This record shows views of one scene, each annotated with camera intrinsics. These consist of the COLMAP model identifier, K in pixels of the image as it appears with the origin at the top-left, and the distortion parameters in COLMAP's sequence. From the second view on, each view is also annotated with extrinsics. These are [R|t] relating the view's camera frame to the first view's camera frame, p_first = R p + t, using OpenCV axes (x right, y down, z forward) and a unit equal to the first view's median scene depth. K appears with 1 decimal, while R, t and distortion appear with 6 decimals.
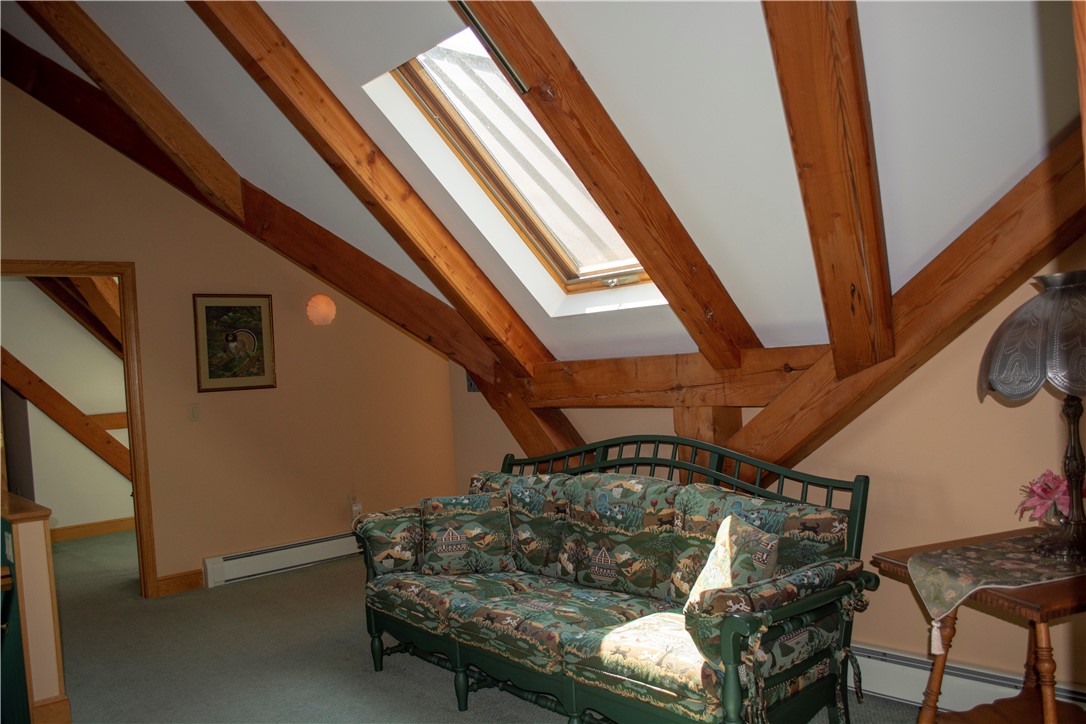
lens RADIAL K [[854.2, 0, 547.3], [0, 854.2, 370.9], [0, 0, 1]] dist [-0.083261, 0.000766]
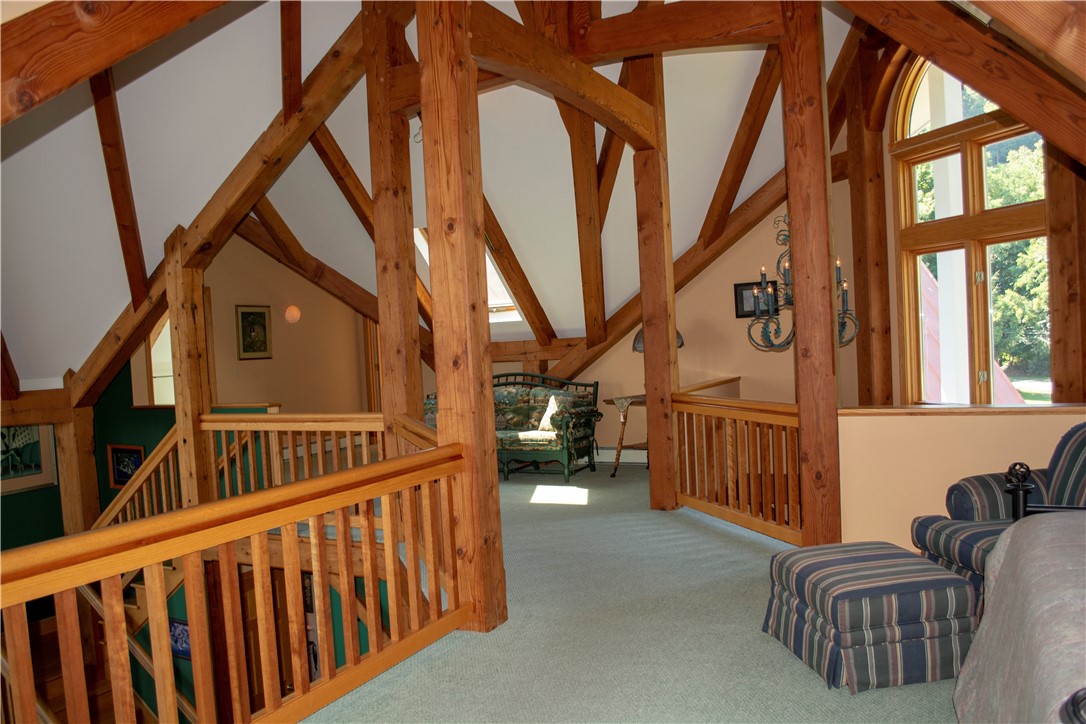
lens RADIAL K [[854.2, 0, 543.0], [0, 854.2, 367.9], [0, 0, 1]] dist [-0.083261, 0.000766]
pose [[0.935160, 0.001257, 0.354223, -0.795721], [-0.001872, 0.999997, 0.001395, 0.067806], [-0.354221, -0.001967, 0.935160, -1.600651]]
